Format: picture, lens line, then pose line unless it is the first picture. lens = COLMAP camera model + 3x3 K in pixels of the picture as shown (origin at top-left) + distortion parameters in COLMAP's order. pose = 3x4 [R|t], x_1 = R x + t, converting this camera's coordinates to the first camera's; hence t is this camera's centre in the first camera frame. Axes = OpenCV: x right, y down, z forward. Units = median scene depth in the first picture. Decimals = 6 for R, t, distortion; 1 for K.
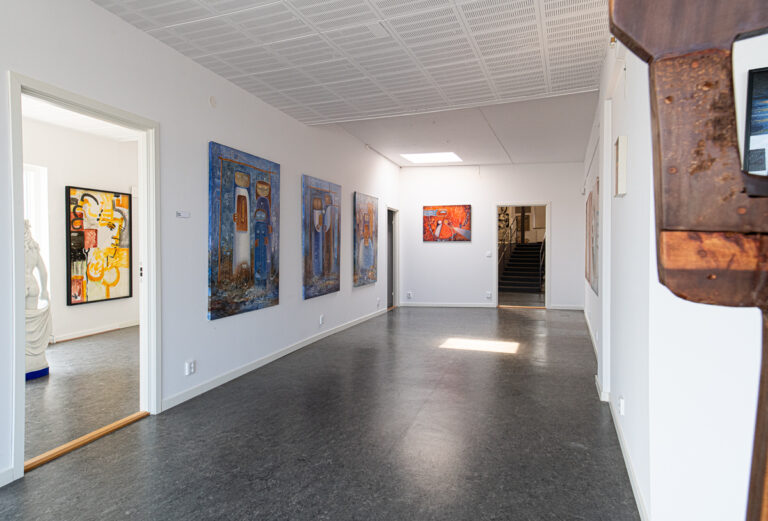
lens RADIAL K [[486.4, 0, 358.5], [0, 486.4, 254.4], [0, 0, 1]] dist [0.049027, 0.000035]
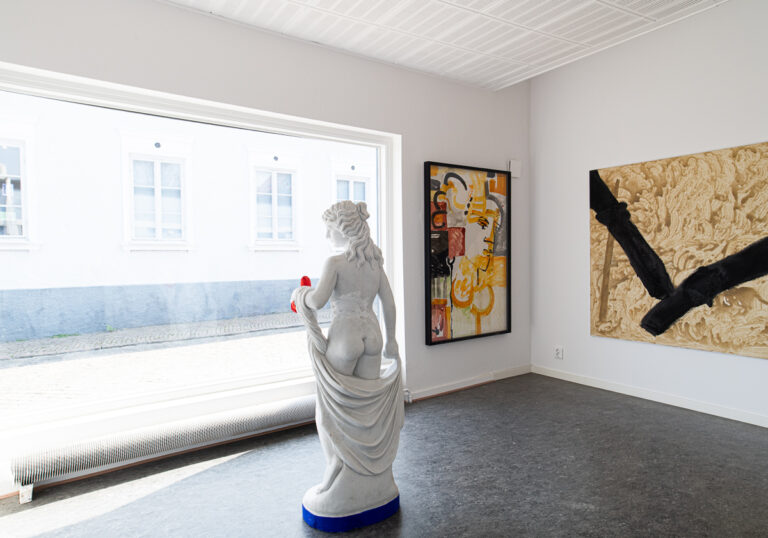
lens RADIAL K [[470.0, 0, 384.0], [0, 470.0, 269.0], [0, 0, 1]] dist [-0.000367, -0.000045]
pose [[0.816783, 0.009578, -0.576865, -0.264461], [0.000083, 0.999860, 0.016719, -0.007192], [0.576945, -0.013704, 0.816668, 0.441307]]
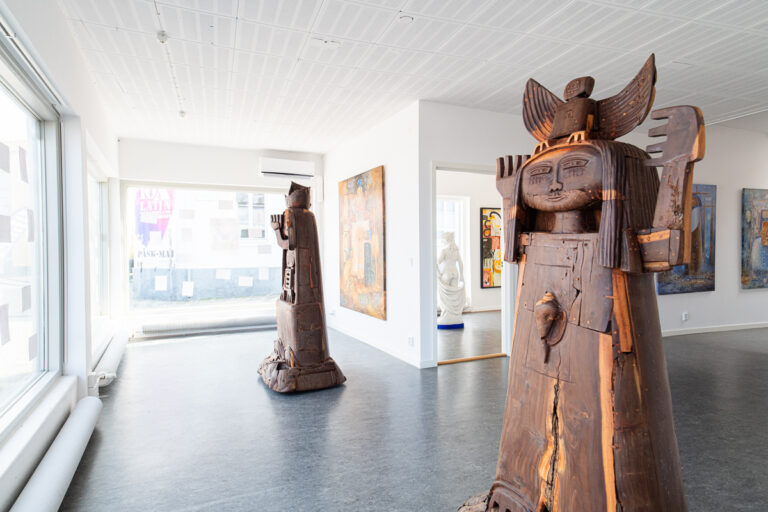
lens RADIAL K [[476.4, 0, 384.0], [0, 476.4, 256.0], [0, 0, 1]] dist [-0.083511, 0.085397]
pose [[0.692872, 0.003266, -0.721053, 0.225878], [-0.003190, 0.999994, 0.001464, 0.005344], [0.721054, 0.001286, 0.692878, -0.186862]]
